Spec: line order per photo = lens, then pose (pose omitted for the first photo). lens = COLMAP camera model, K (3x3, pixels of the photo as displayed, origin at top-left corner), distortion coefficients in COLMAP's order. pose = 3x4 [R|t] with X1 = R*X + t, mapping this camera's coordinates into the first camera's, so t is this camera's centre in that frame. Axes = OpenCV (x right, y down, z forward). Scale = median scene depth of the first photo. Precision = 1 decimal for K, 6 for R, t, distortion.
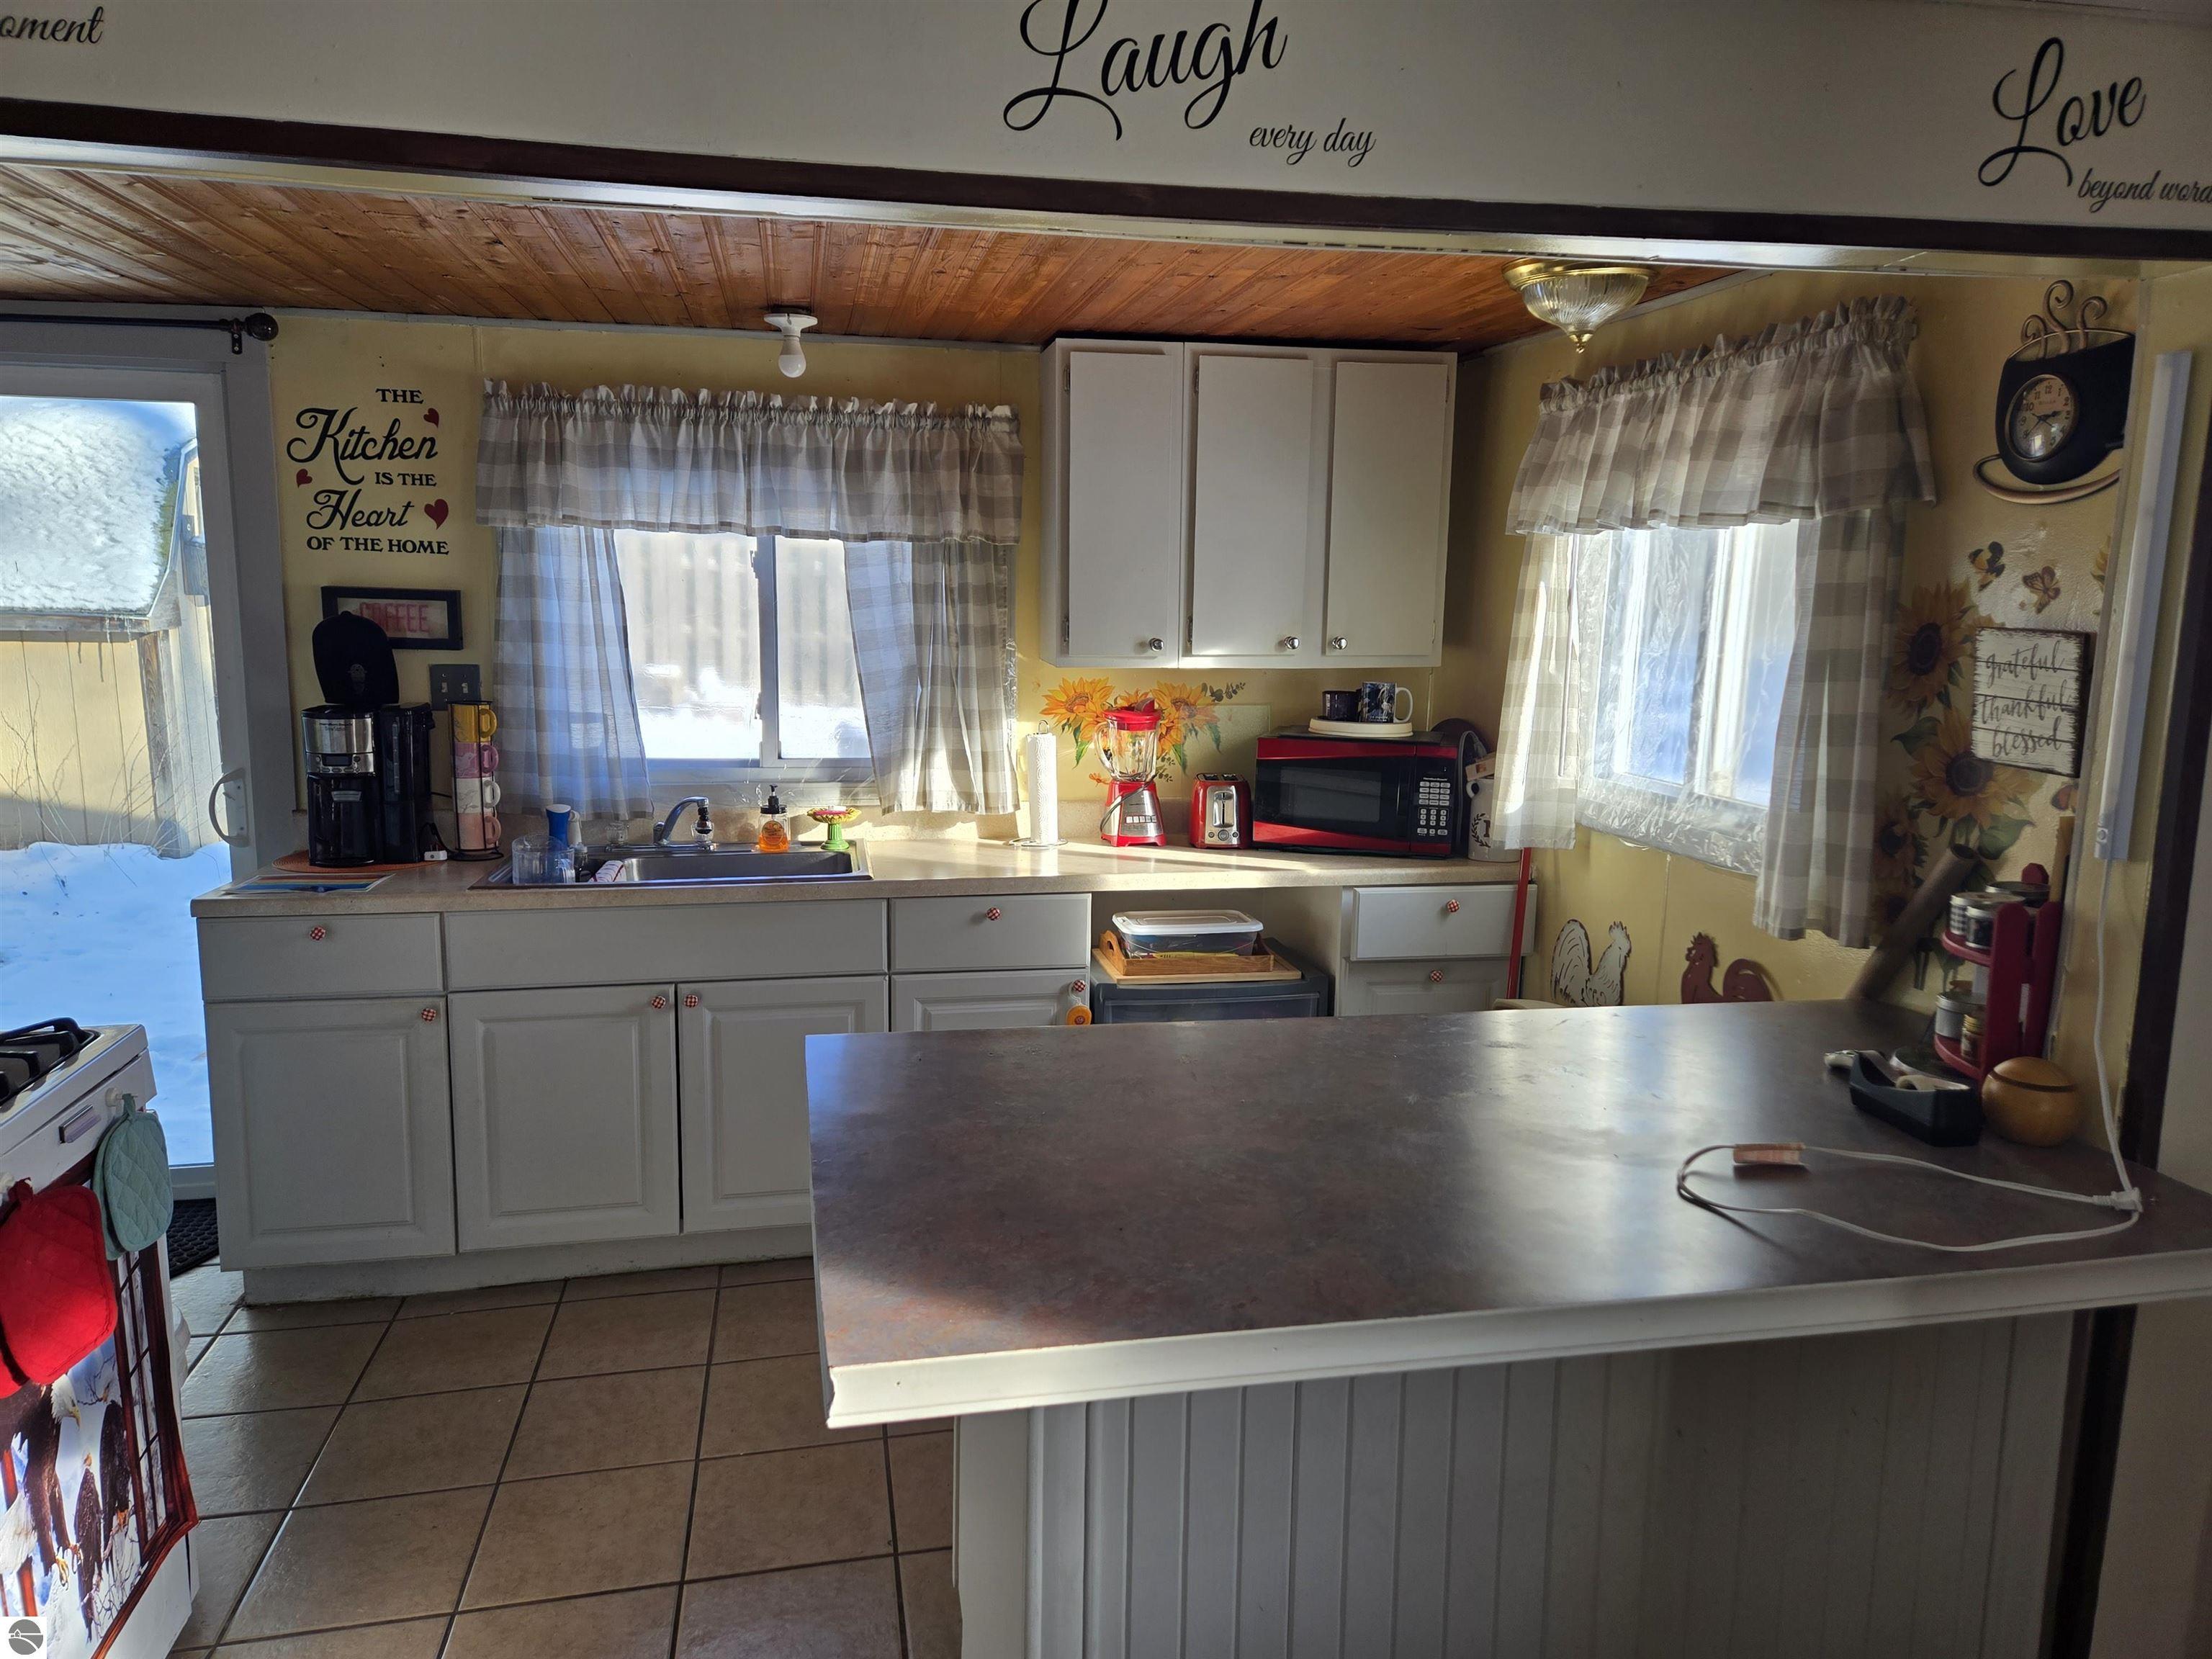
lens RADIAL K [[1471.0, 0, 1117.3], [0, 1471.0, 823.3], [0, 0, 1]] dist [0.048412, -0.006231]
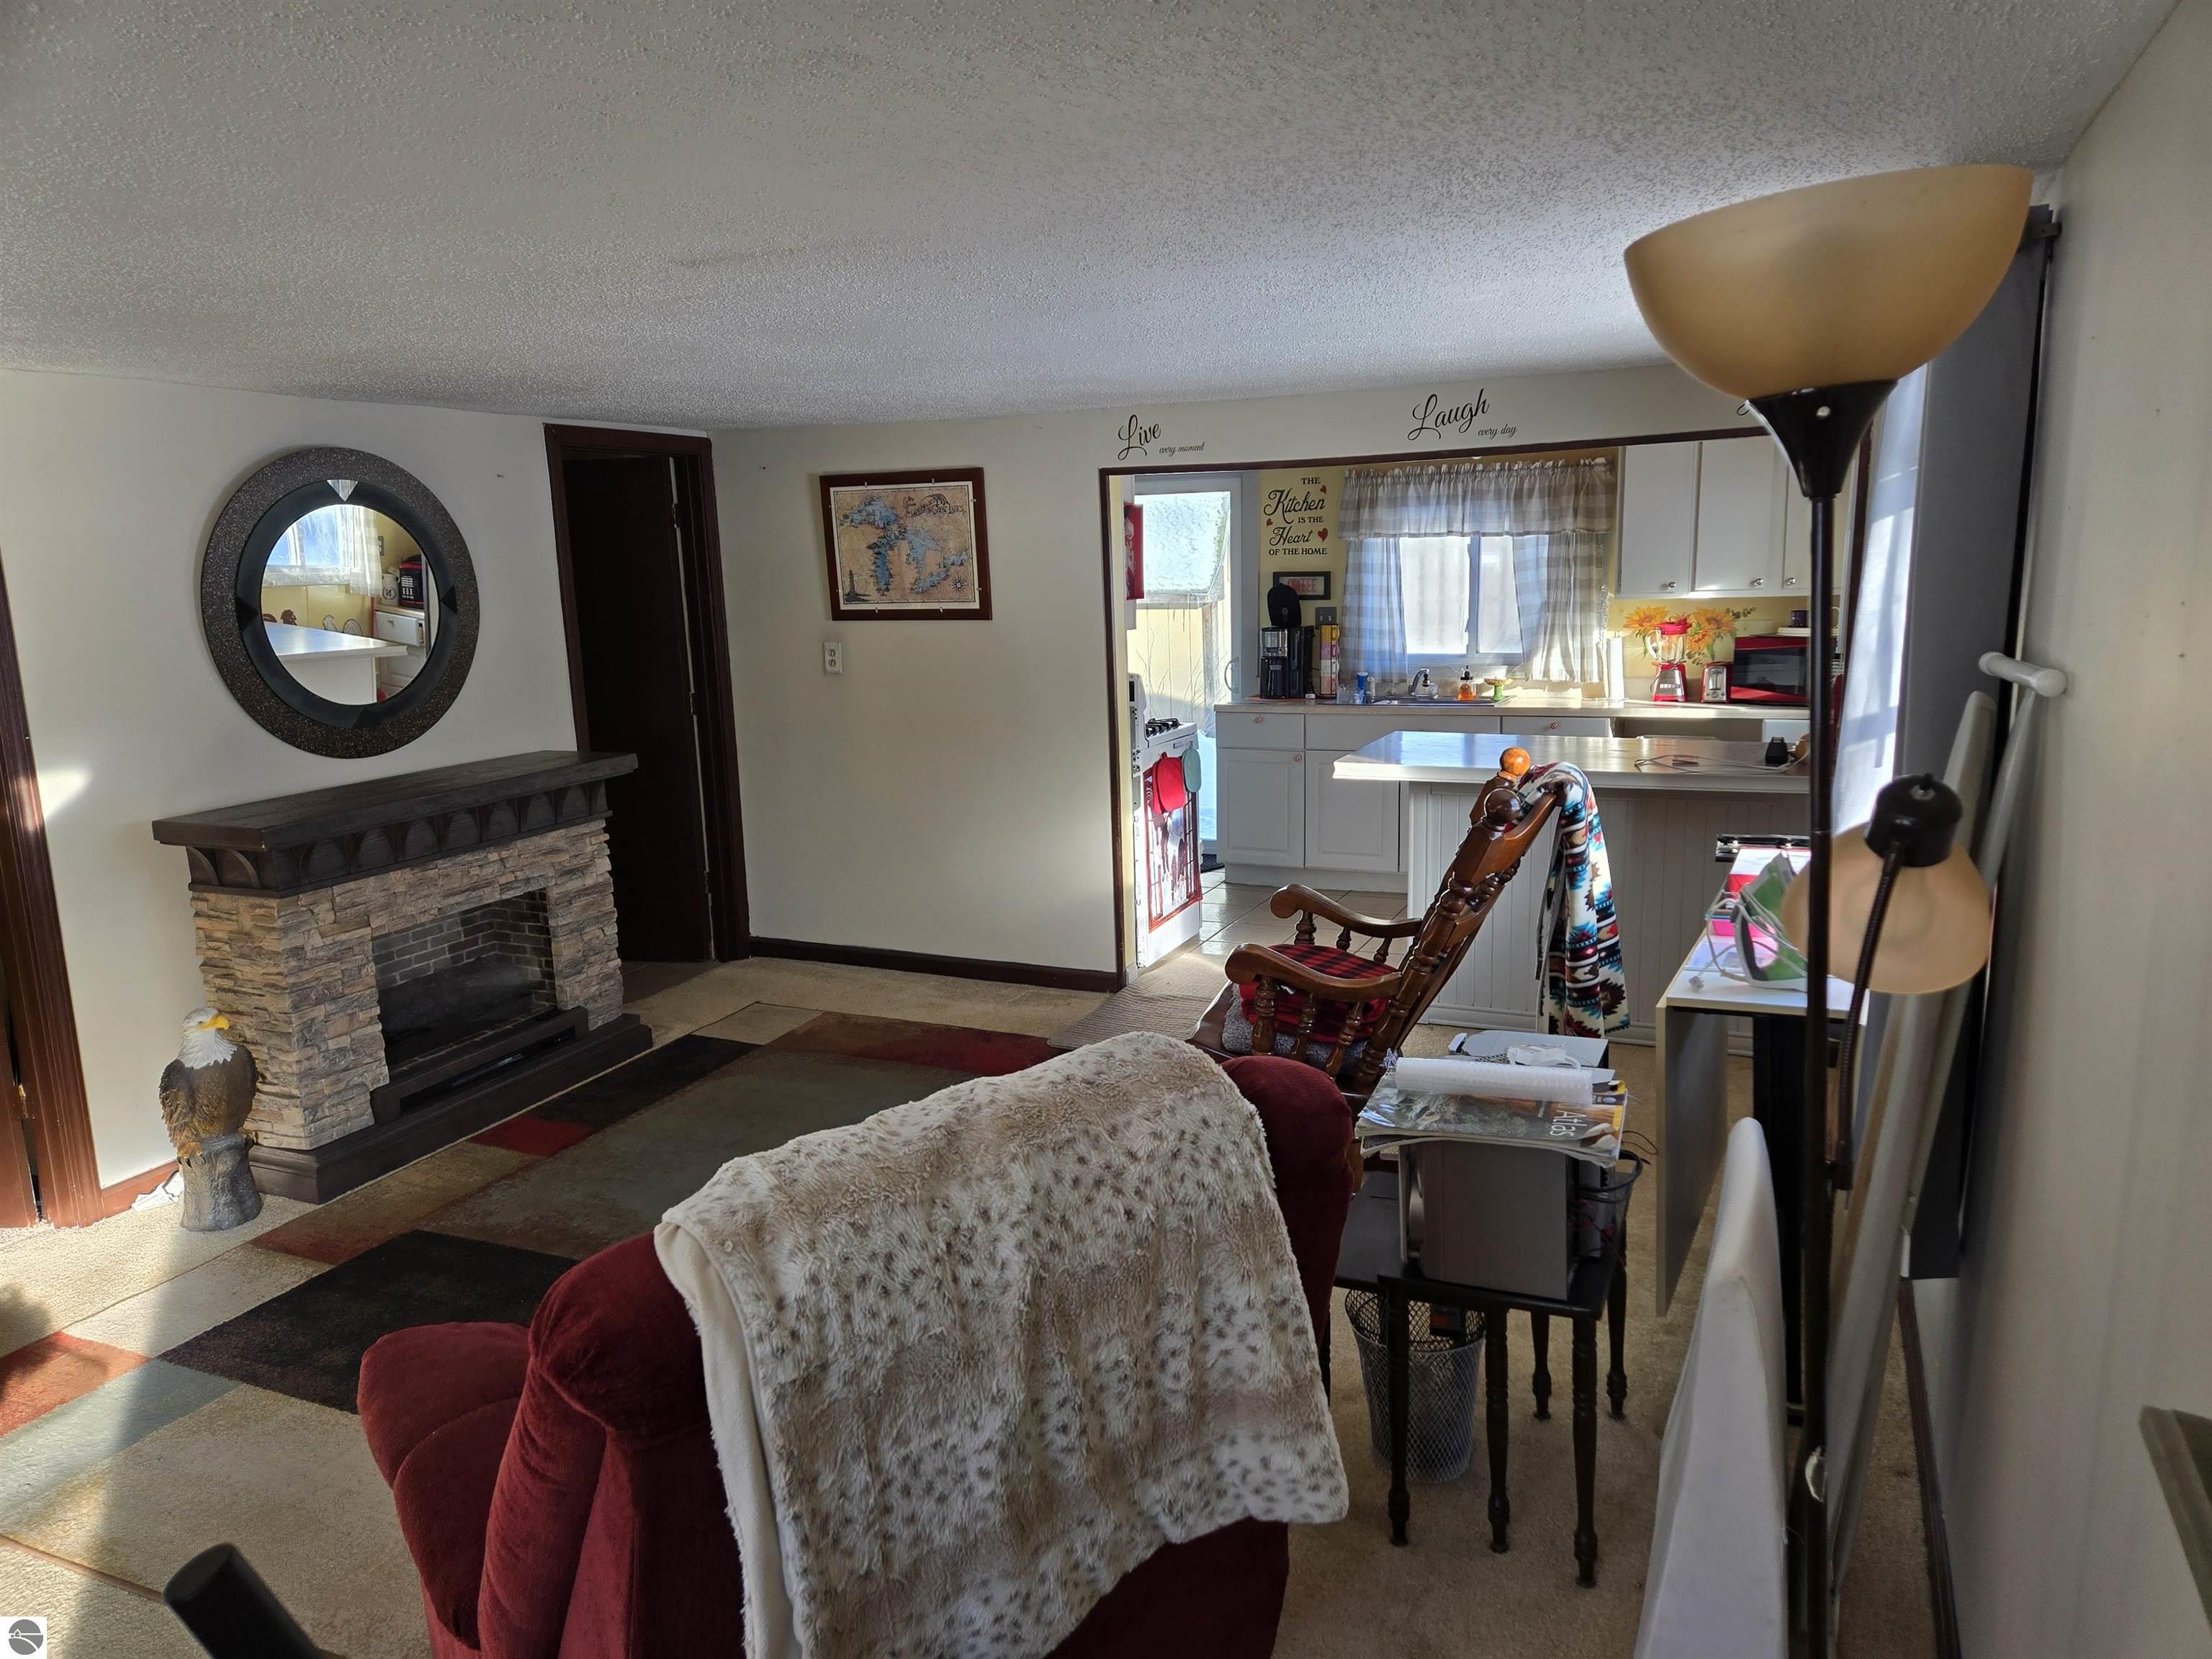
lens RADIAL K [[1471.0, 0, 1108.4], [0, 1471.0, 833.2], [0, 0, 1]] dist [0.048412, -0.006231]
pose [[0.803850, 0.069607, -0.590745, 0.554295], [-0.054445, 0.997571, 0.043457, 0.136635], [0.592335, -0.002770, 0.805687, -0.851137]]
